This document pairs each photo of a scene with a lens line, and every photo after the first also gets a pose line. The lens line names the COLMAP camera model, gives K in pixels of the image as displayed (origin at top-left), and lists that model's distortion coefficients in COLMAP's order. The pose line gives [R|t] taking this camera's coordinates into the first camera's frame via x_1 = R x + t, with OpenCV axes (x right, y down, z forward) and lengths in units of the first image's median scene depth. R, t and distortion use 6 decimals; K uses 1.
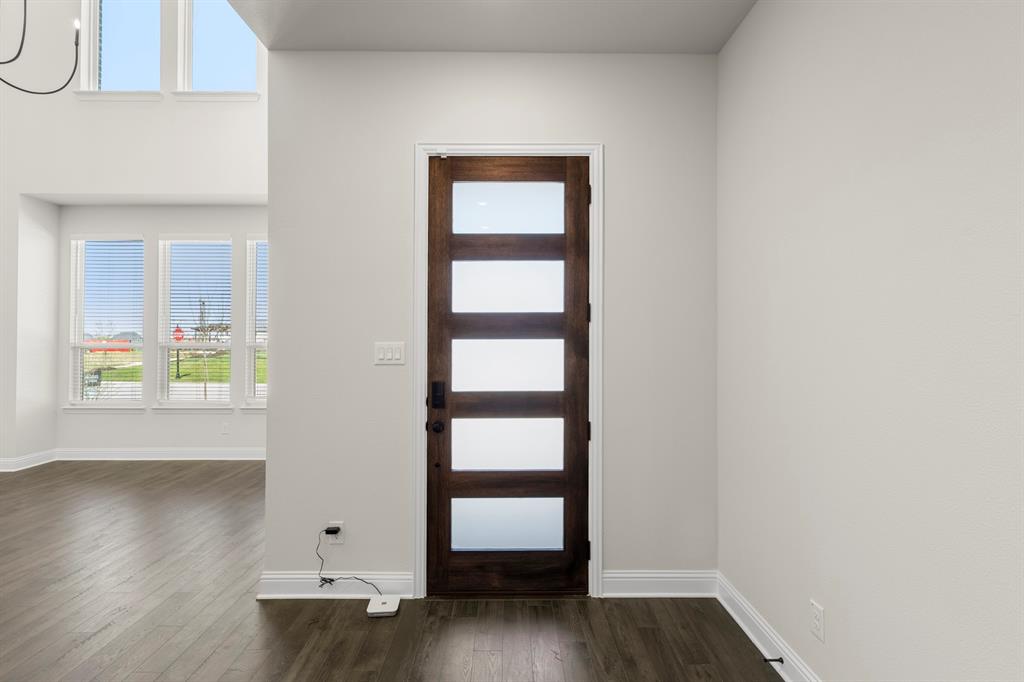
lens RADIAL K [[502.2, 0, 512.0], [0, 502.2, 341.0], [0, 0, 1]] dist [0.002846, 0.000530]
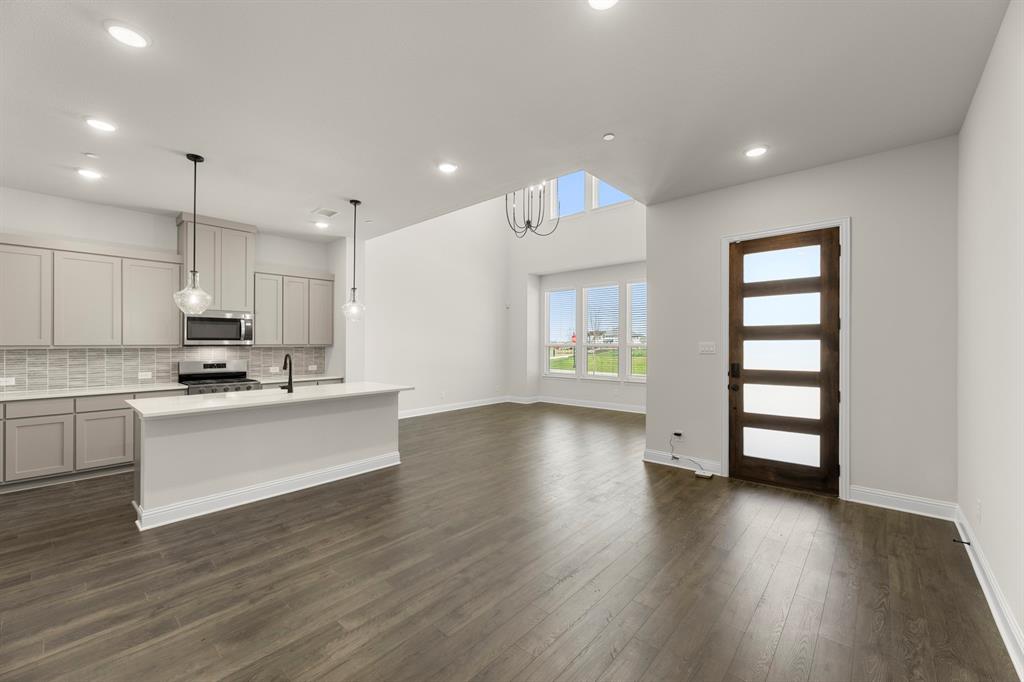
lens RADIAL K [[407.5, 0, 507.4], [0, 407.5, 343.4], [0, 0, 1]] dist [0.000156, -0.000436]
pose [[0.735448, -0.004321, -0.677567, 0.254546], [0.003801, 0.999990, -0.002252, 0.006557], [0.677571, -0.000919, 0.735457, -0.680532]]
